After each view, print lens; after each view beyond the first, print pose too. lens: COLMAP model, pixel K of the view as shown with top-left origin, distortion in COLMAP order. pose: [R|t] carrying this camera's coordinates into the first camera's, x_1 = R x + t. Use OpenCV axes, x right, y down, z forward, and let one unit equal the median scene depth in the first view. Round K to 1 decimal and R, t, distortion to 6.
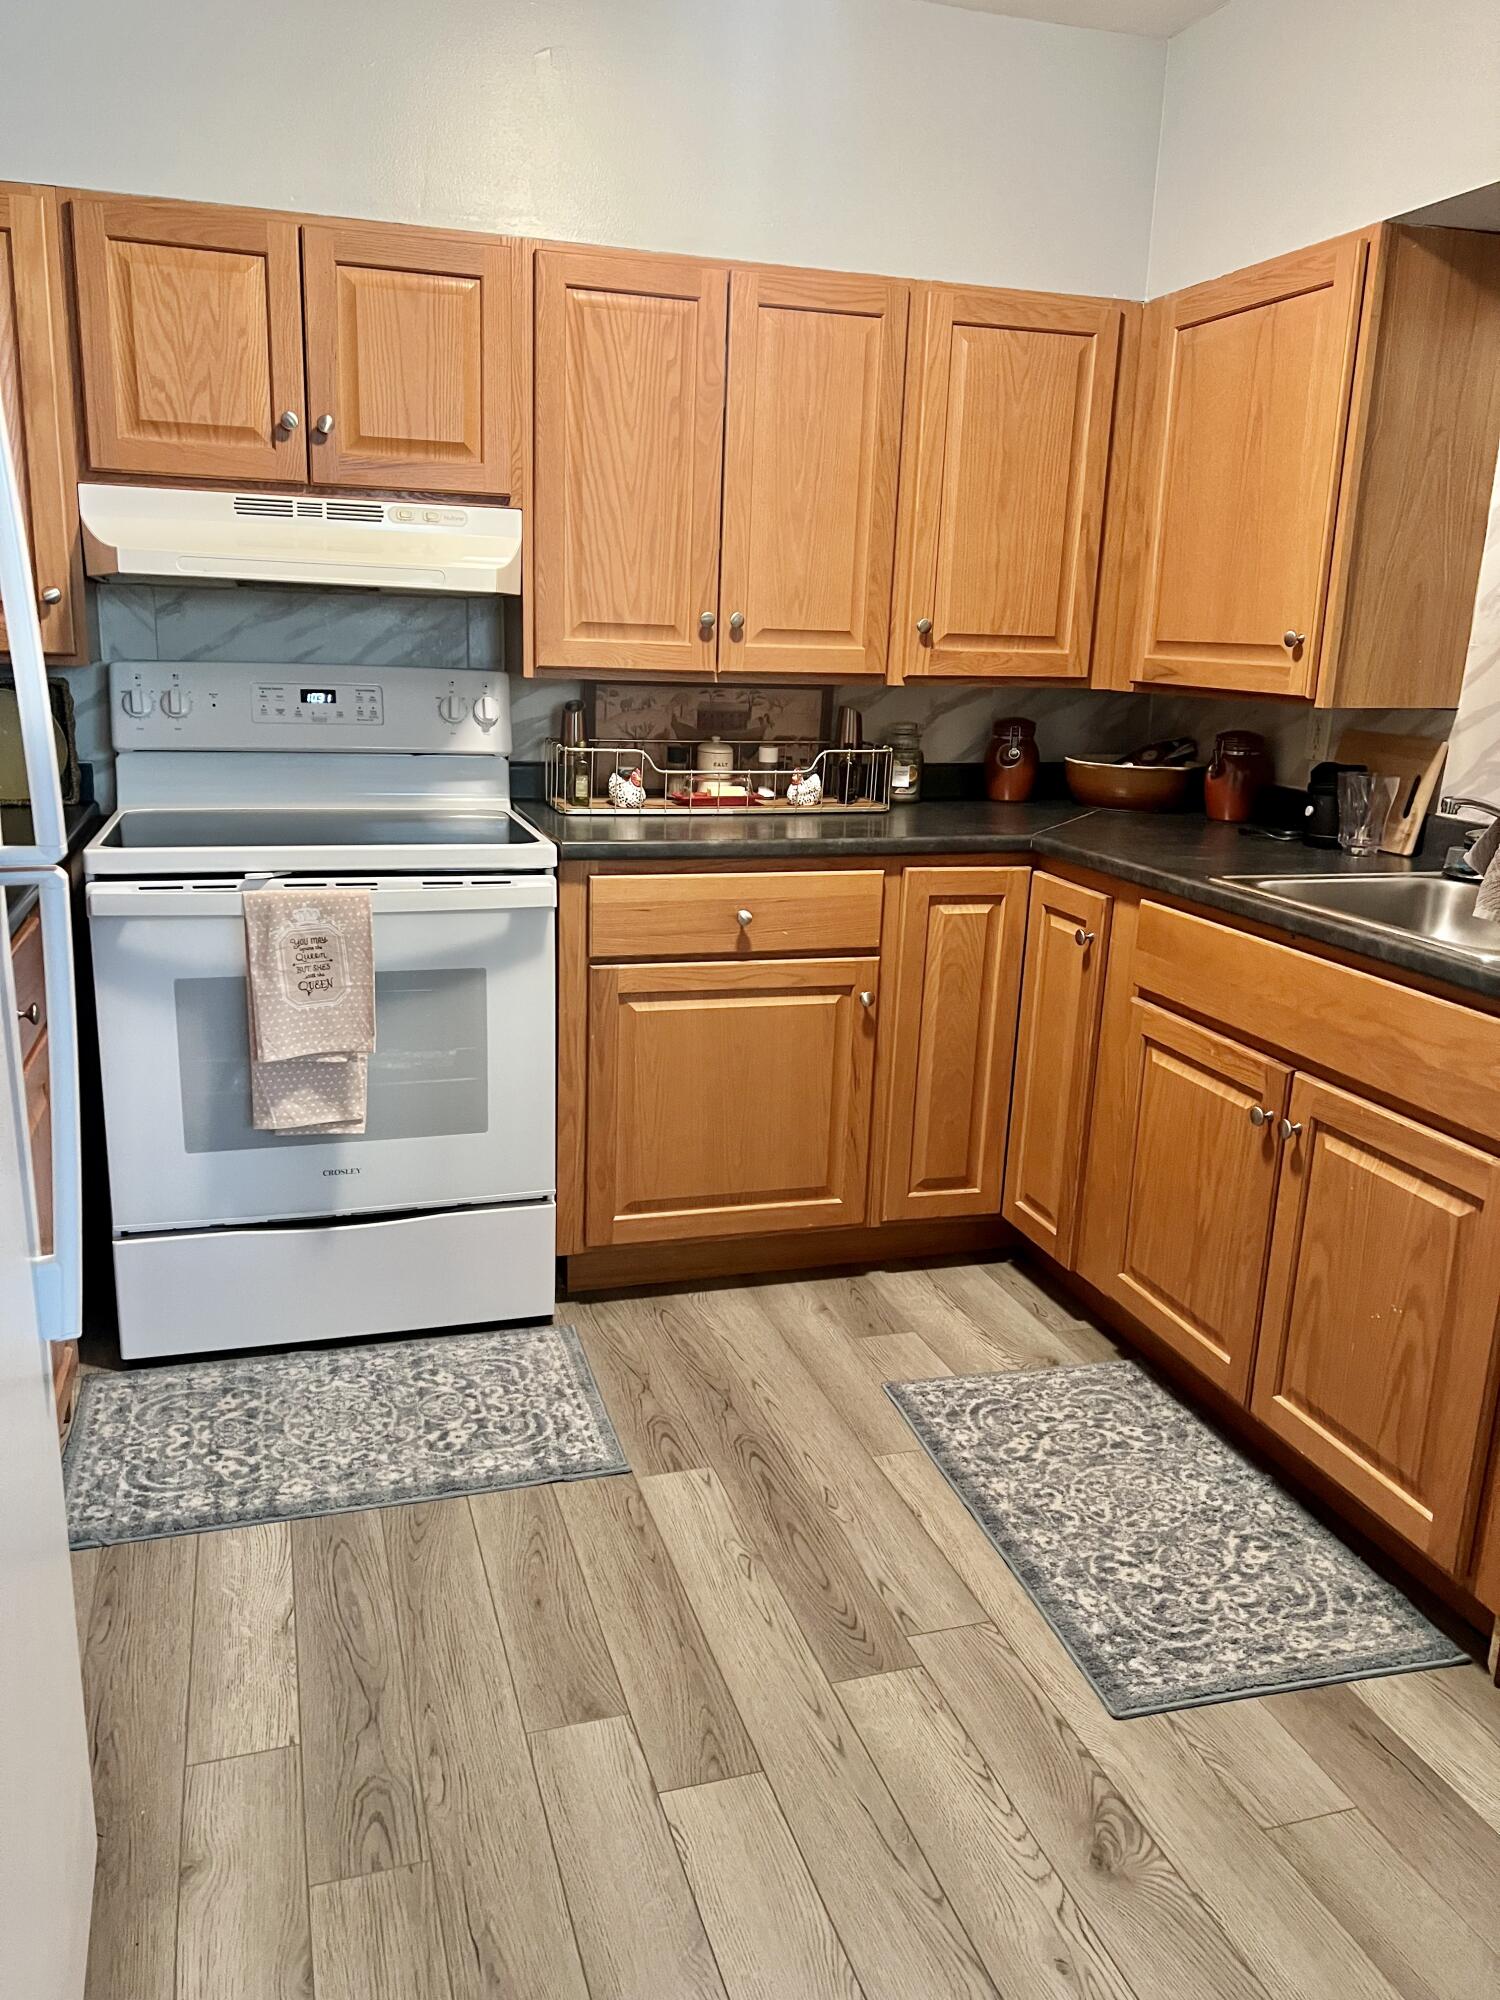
lens RADIAL K [[1511.7, 0, 716.1], [0, 1511.7, 1002.0], [0, 0, 1]] dist [0.072221, -0.095622]
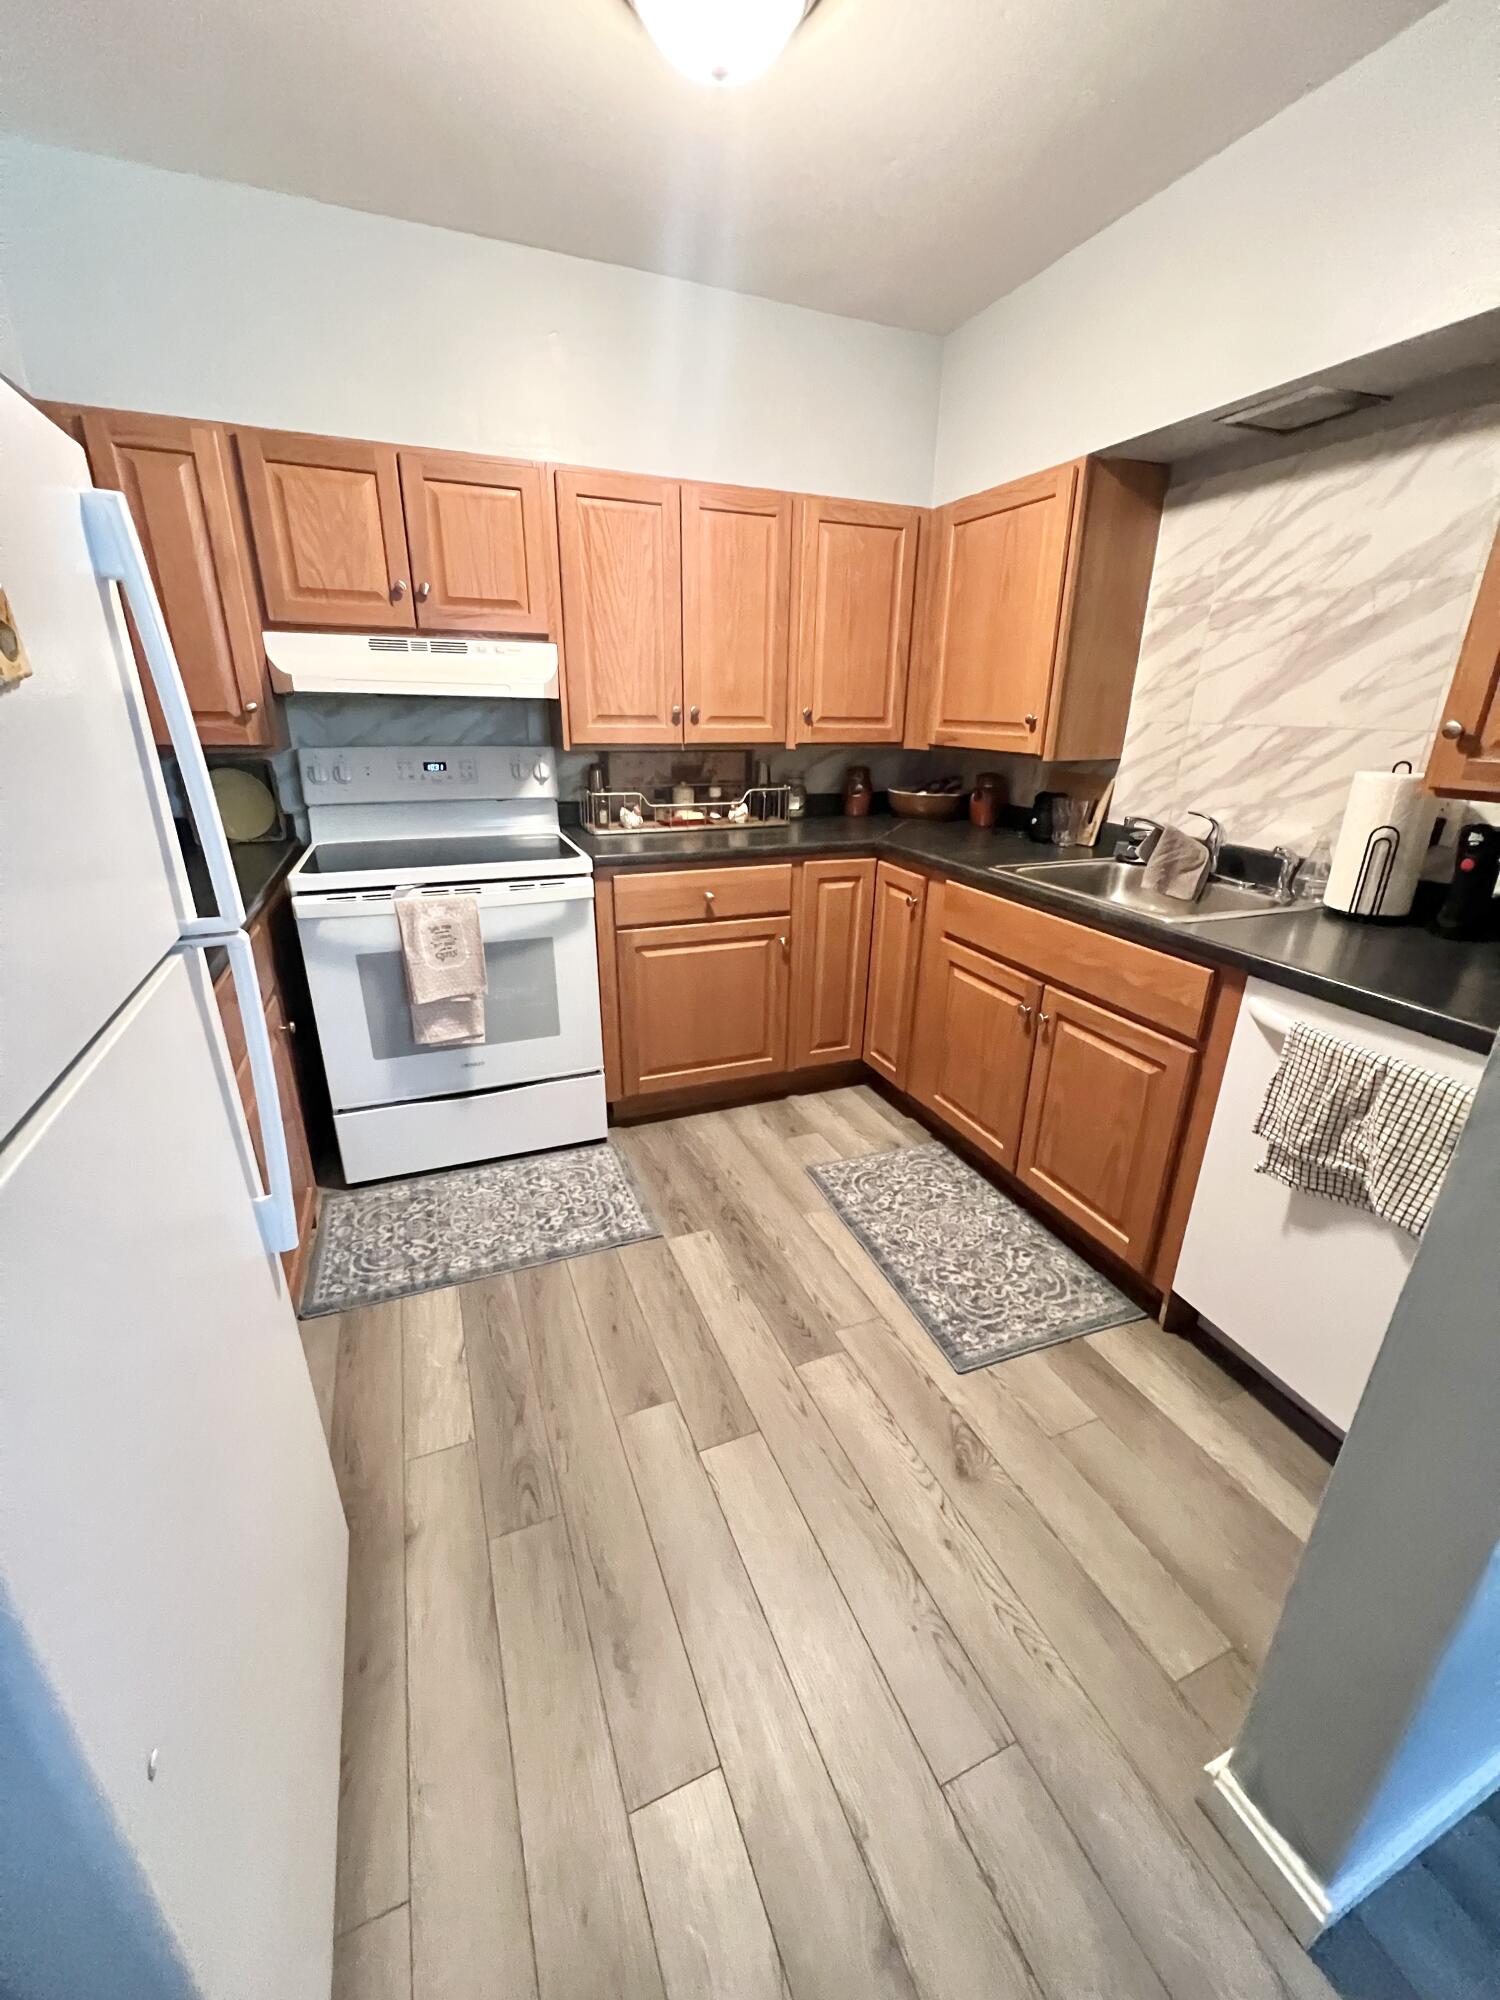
lens RADIAL K [[809.4, 0, 750.0], [0, 809.4, 1000.0], [0, 0, 1]] dist [-0.000391, -0.000072]
pose [[0.994738, -0.051638, 0.088488, -0.023005], [0.041661, 0.992935, 0.111104, -0.043916], [-0.093600, -0.106833, 0.989861, 0.118406]]
